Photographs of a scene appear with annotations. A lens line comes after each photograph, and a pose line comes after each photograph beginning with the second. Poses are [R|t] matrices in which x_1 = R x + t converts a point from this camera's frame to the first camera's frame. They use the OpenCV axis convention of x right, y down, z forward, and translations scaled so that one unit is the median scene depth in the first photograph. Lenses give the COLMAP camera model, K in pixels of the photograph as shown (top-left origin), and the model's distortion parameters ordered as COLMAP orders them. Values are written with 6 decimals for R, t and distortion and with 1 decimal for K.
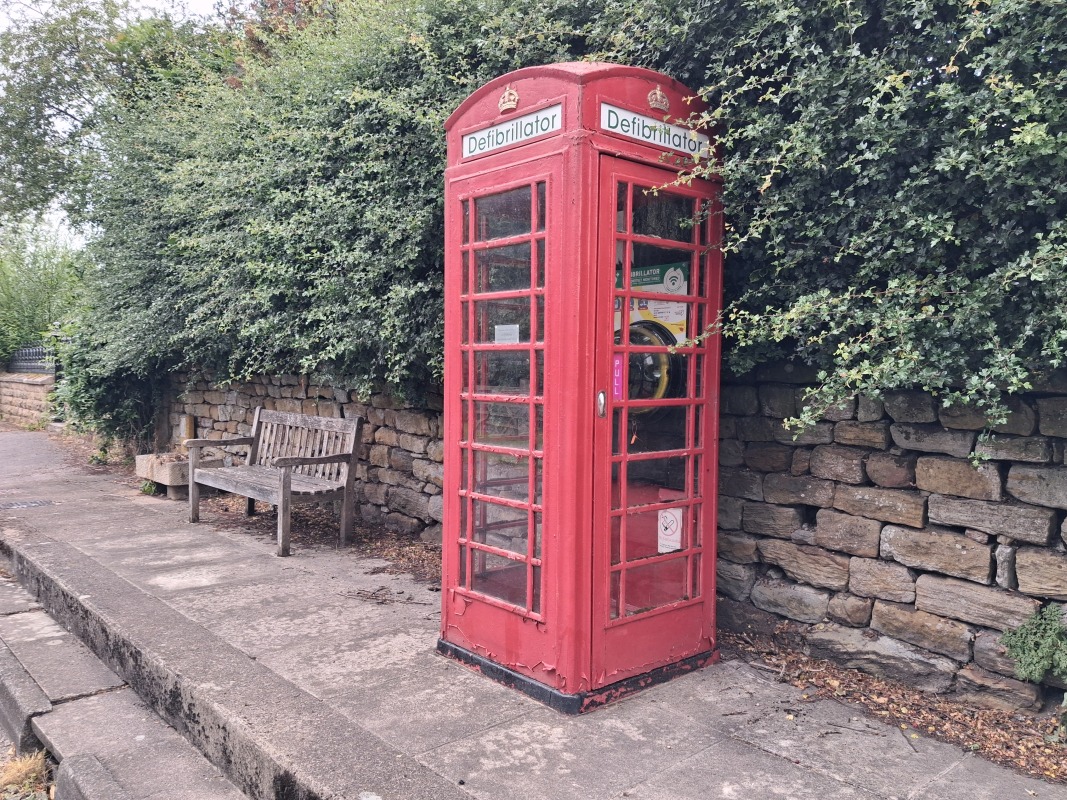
lens RADIAL K [[843.3, 0, 552.5], [0, 843.3, 411.1], [0, 0, 1]] dist [0.003007, -0.000129]
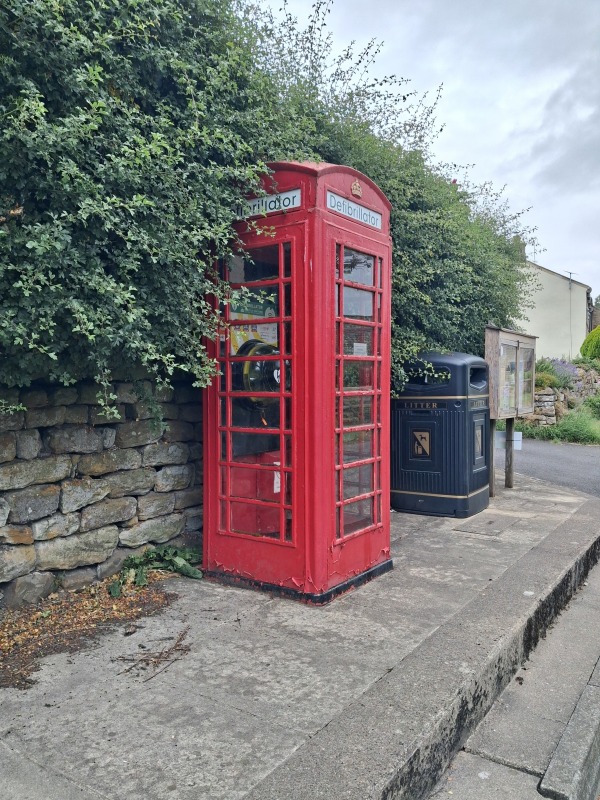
lens RADIAL K [[633.3, 0, 296.9], [0, 633.3, 416.8], [0, 0, 1]] dist [0.006760, -0.014247]
pose [[-0.224425, -0.064700, 0.972341, -1.078430], [0.054289, 0.995414, 0.078766, -0.064278], [-0.972978, 0.070464, -0.219883, 1.312292]]
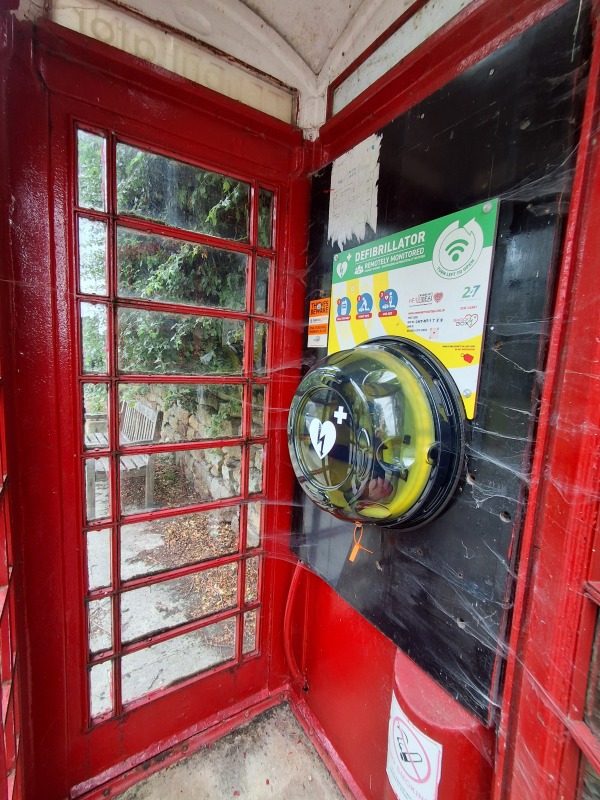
lens RADIAL K [[365.8, 0, 300.0], [0, 365.8, 400.0], [0, 0, 1]] dist [-0.000347, -0.000015]
pose [[0.985690, 0.054360, -0.159561, 0.103209], [-0.044955, 0.997065, 0.061976, -0.088304], [0.162462, -0.053916, 0.985241, 0.845194]]
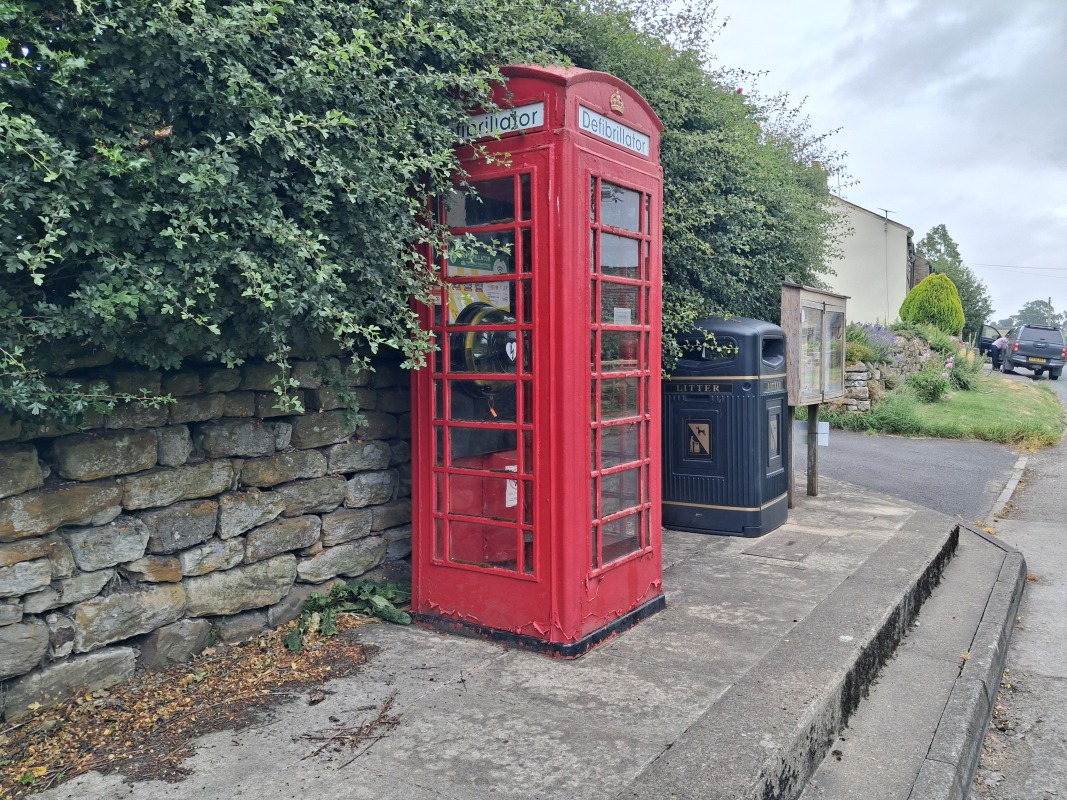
lens RADIAL K [[844.7, 0, 557.2], [0, 844.7, 399.0], [0, 0, 1]] dist [0.006760, -0.014247]
pose [[-0.261506, -0.062326, 0.963188, -1.071094], [0.055372, 0.995301, 0.079437, -0.072807], [-0.963612, 0.074107, -0.256826, 1.327483]]
